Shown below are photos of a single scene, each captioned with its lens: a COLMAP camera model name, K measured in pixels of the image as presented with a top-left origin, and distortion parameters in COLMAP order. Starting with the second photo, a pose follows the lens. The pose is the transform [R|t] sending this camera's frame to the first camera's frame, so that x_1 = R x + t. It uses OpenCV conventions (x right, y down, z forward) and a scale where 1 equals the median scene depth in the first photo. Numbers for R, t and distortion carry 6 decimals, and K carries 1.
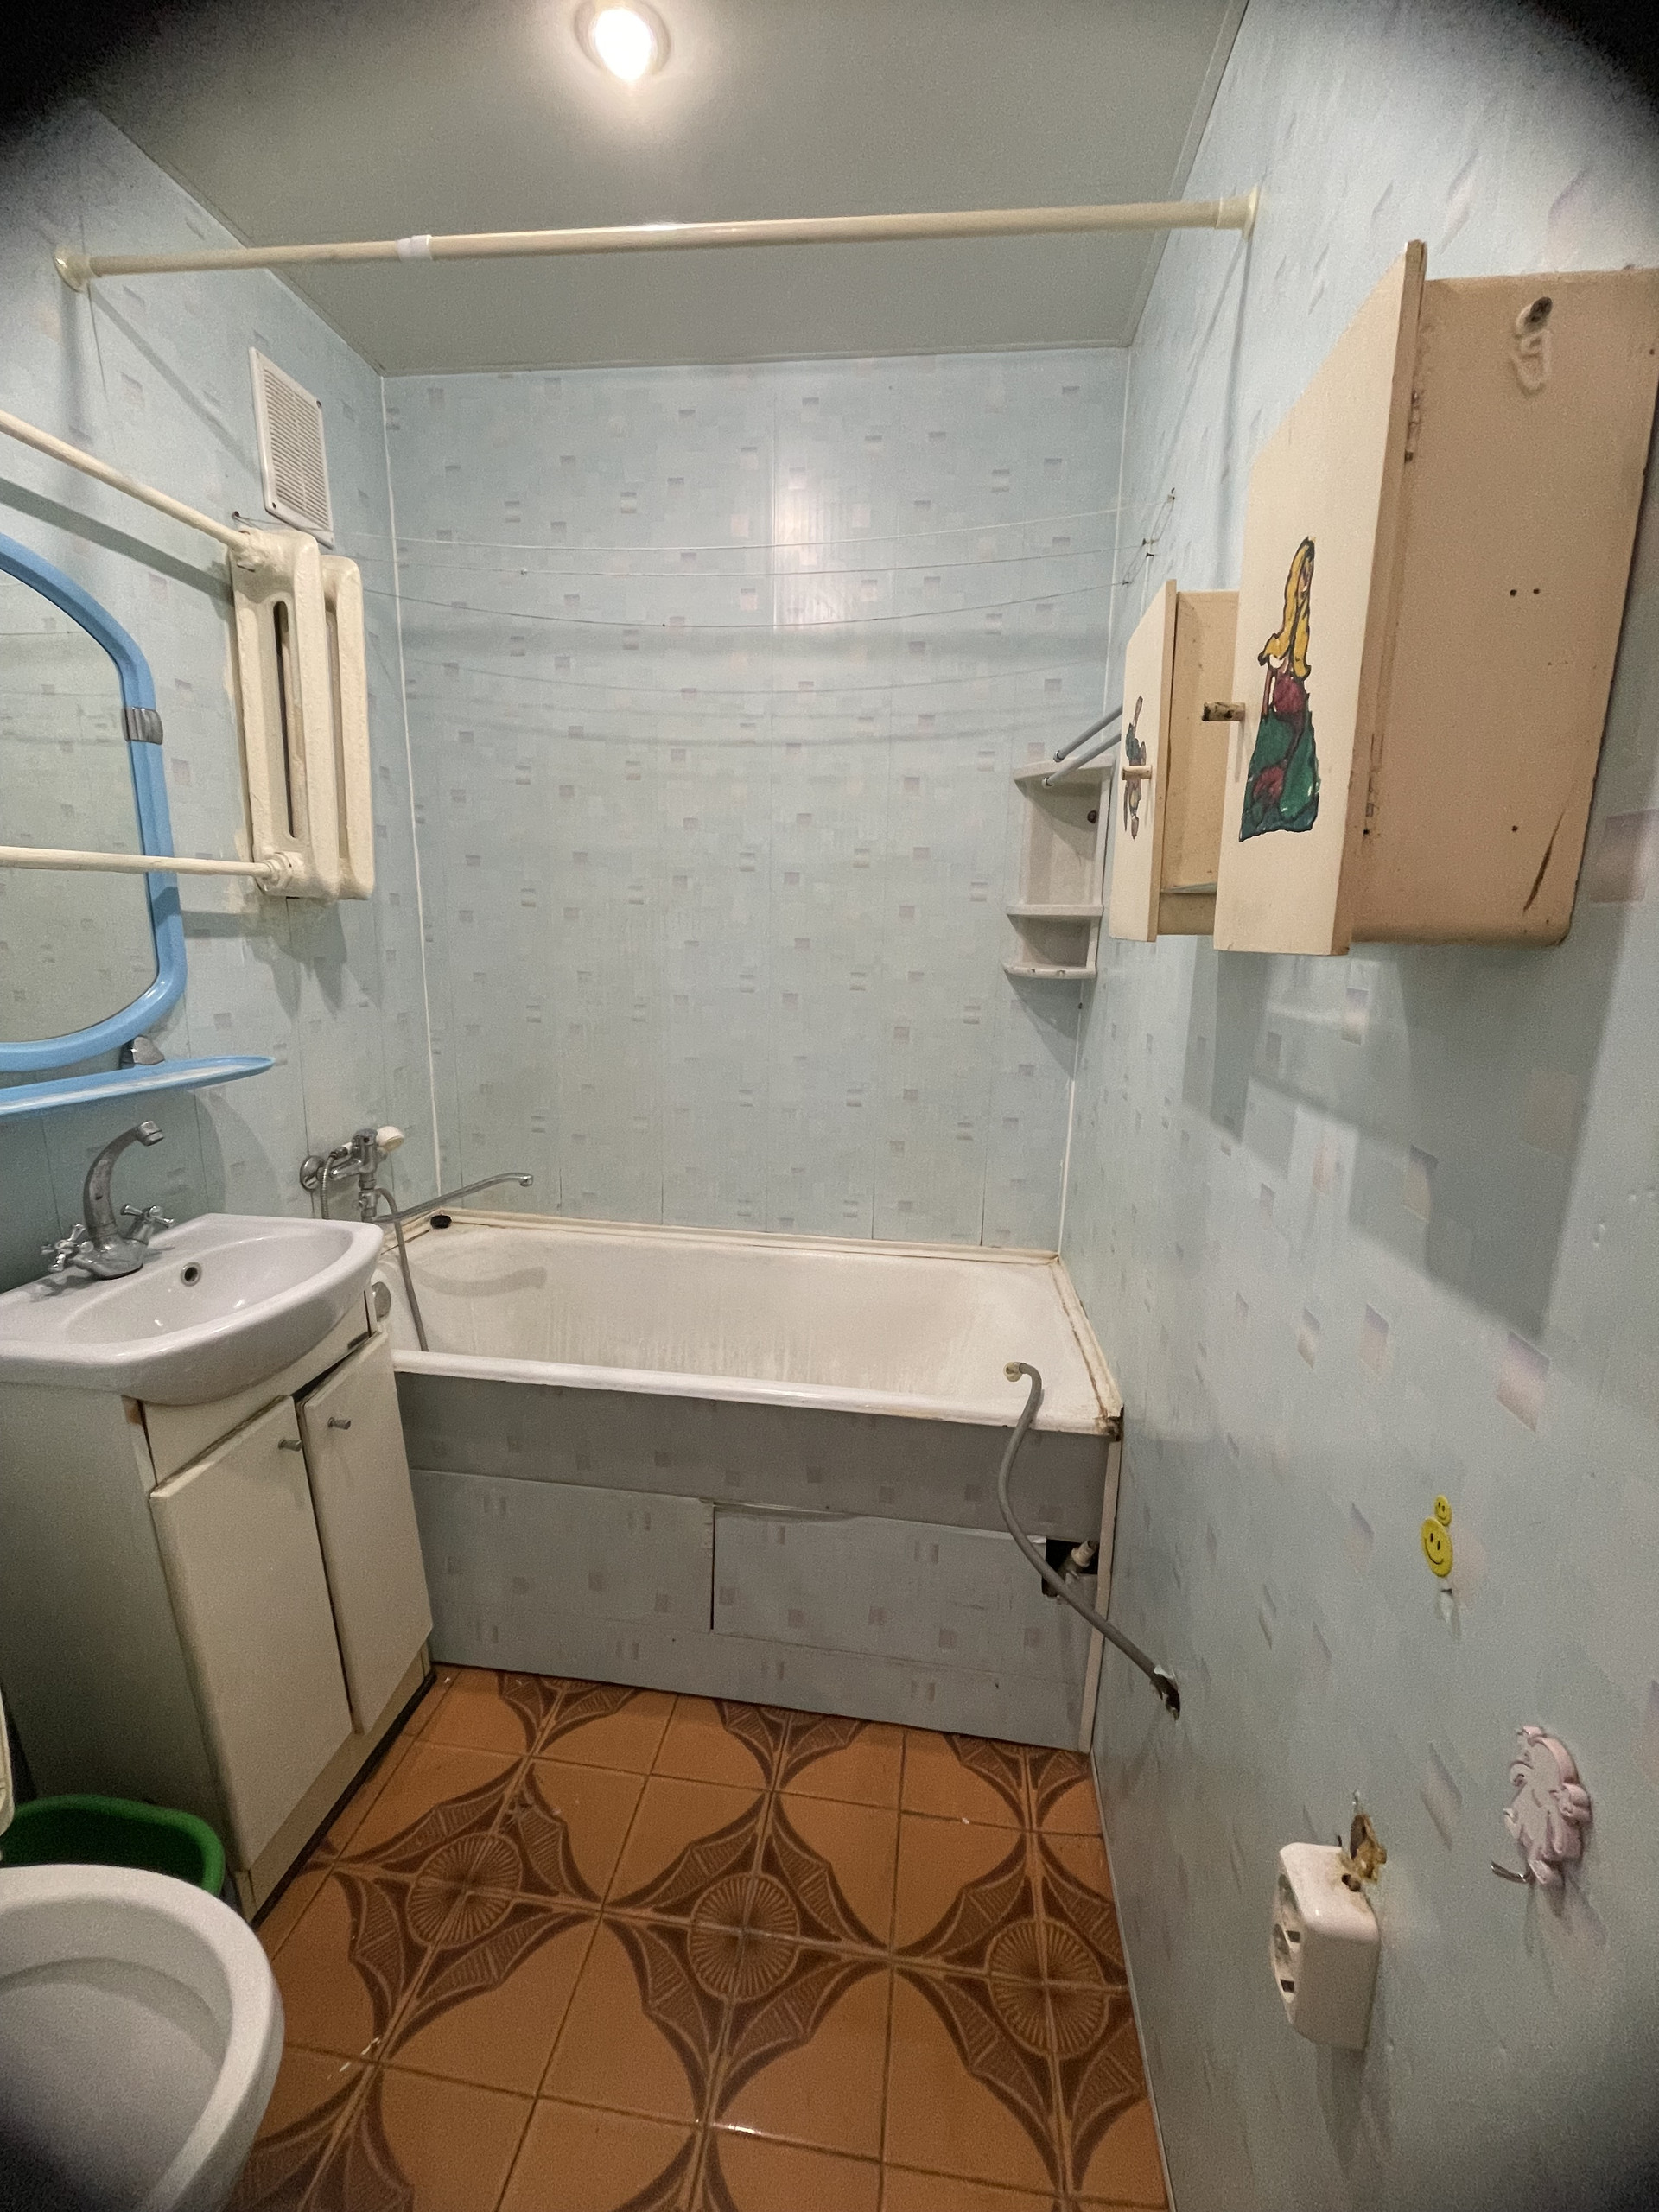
lens RADIAL K [[902.7, 0, 833.5], [0, 902.7, 1094.0], [0, 0, 1]] dist [0.001474, 0.000497]
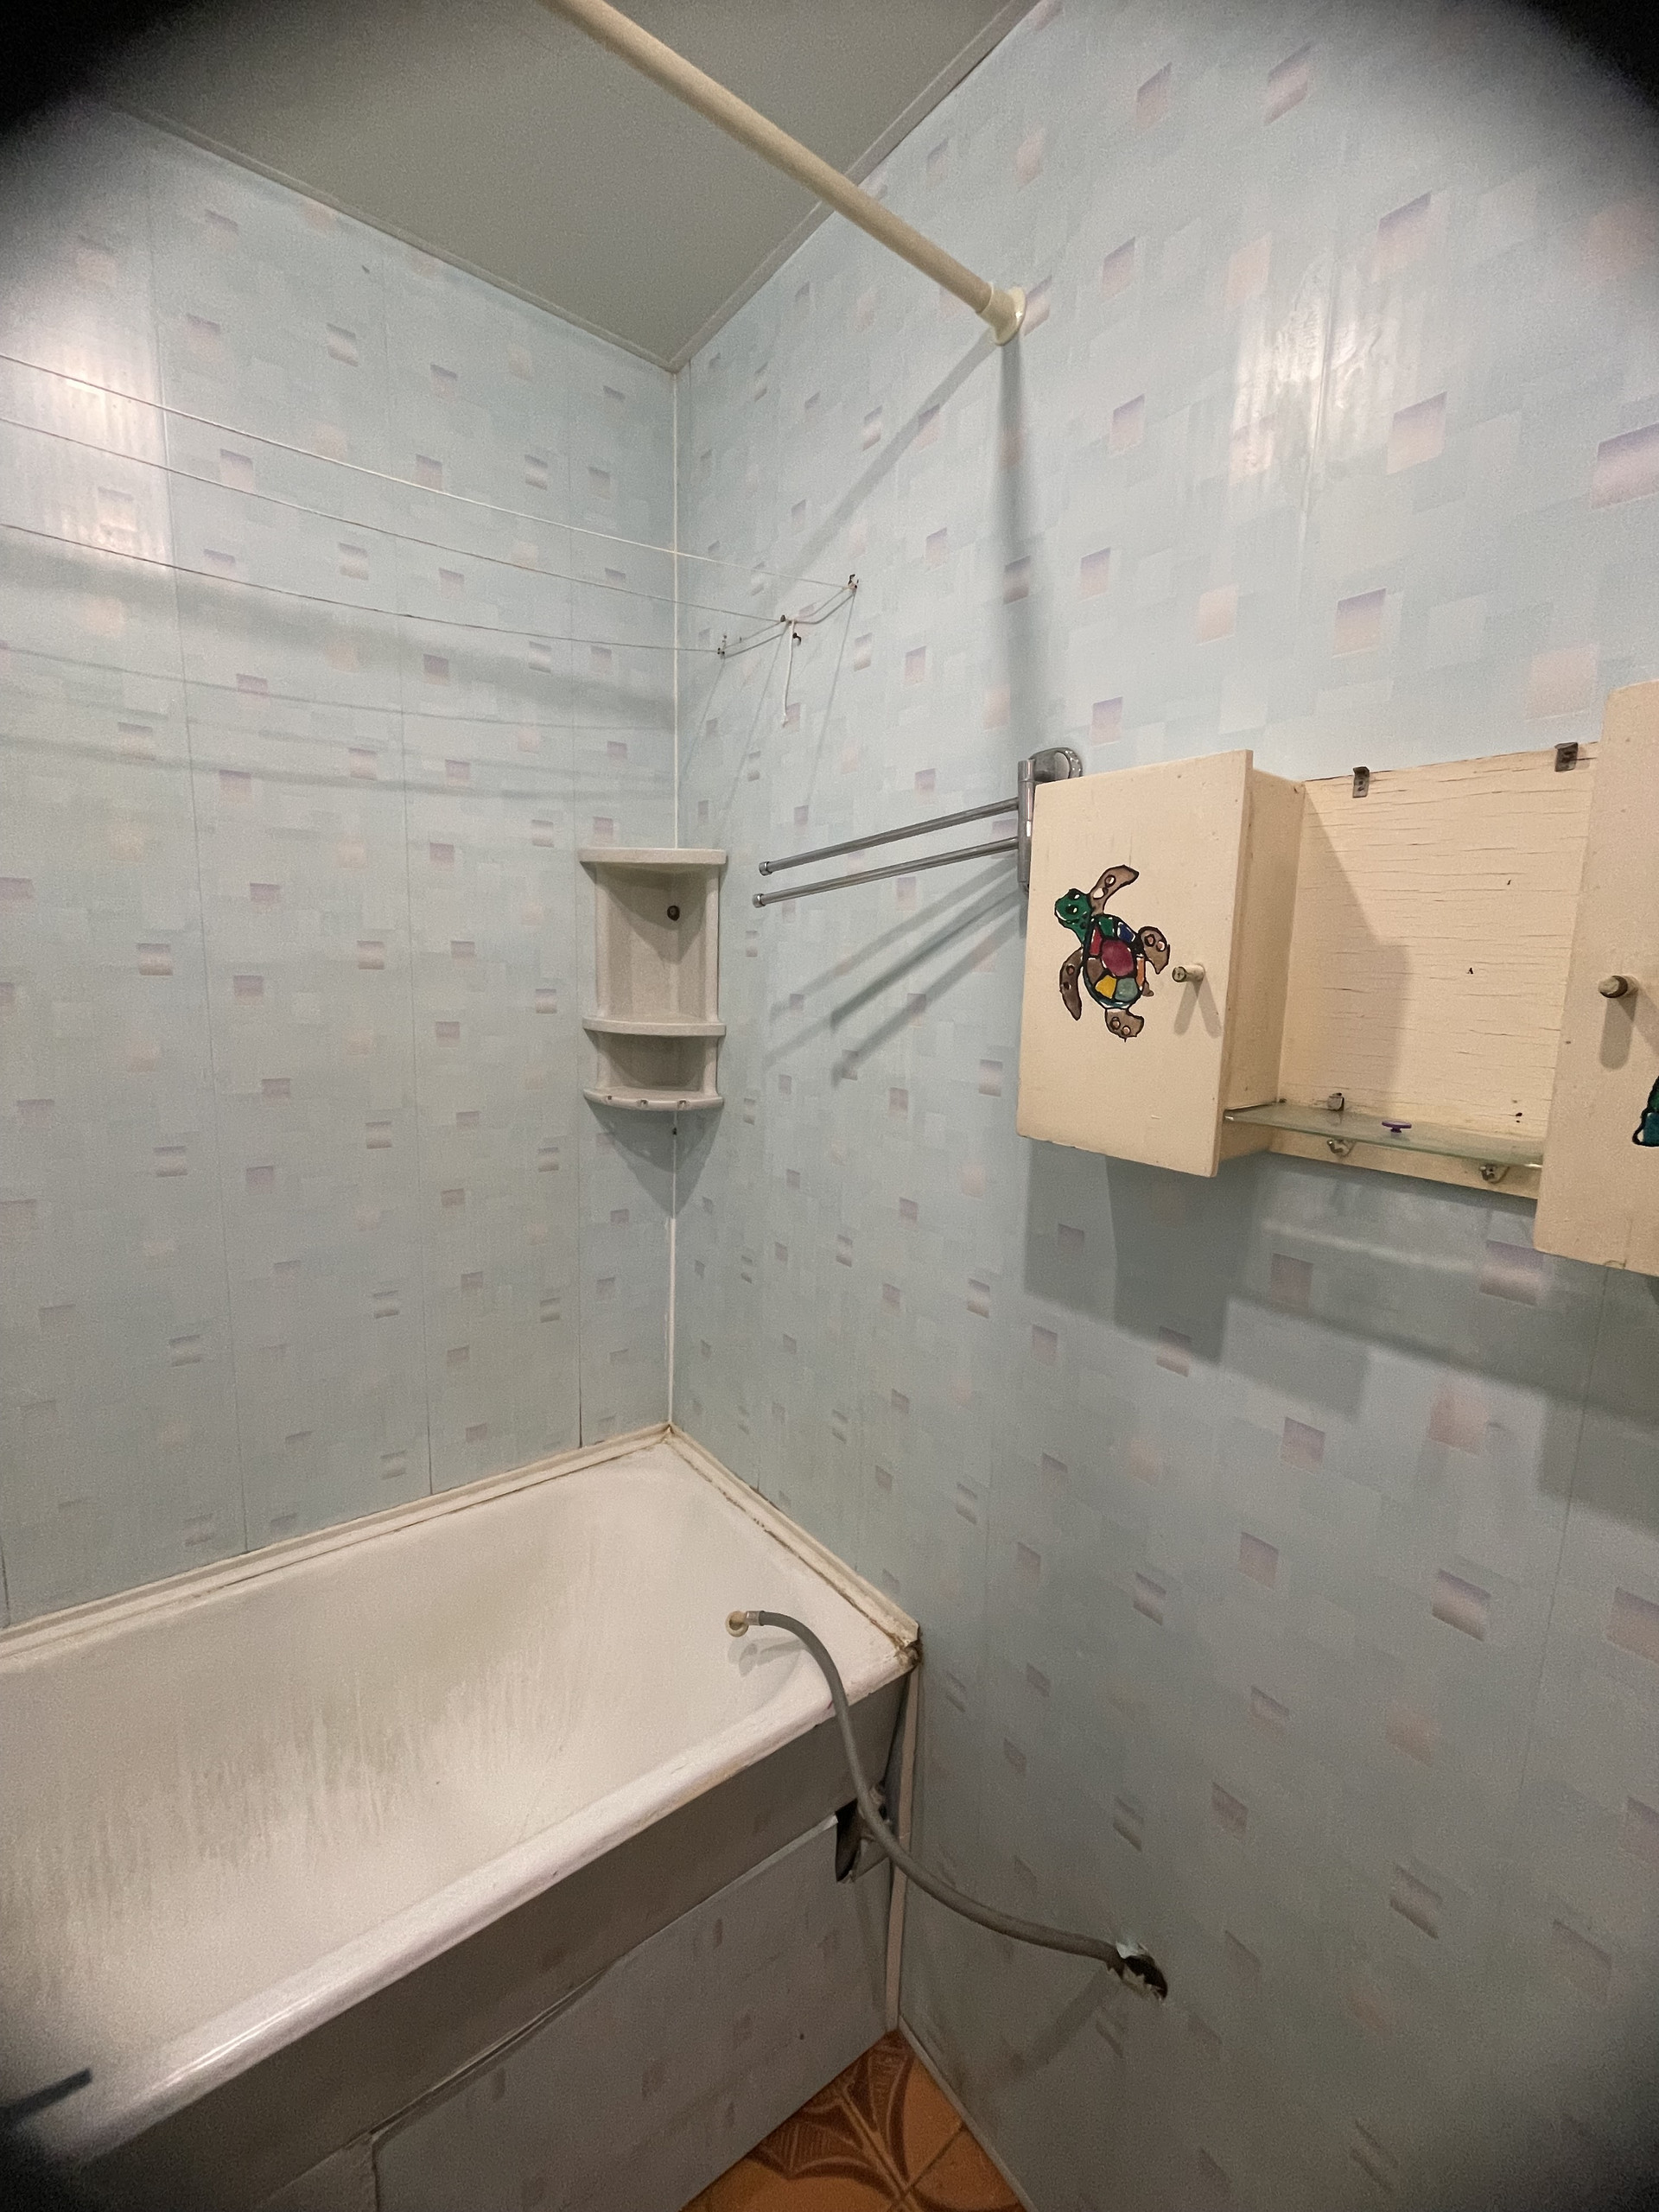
lens RADIAL K [[902.7, 0, 833.5], [0, 902.7, 1094.0], [0, 0, 1]] dist [0.001474, 0.000497]
pose [[0.709039, -0.104163, 0.697434, -0.212106], [0.118846, 0.992534, 0.027413, -0.142232], [-0.695082, 0.063451, 0.716125, 0.297600]]
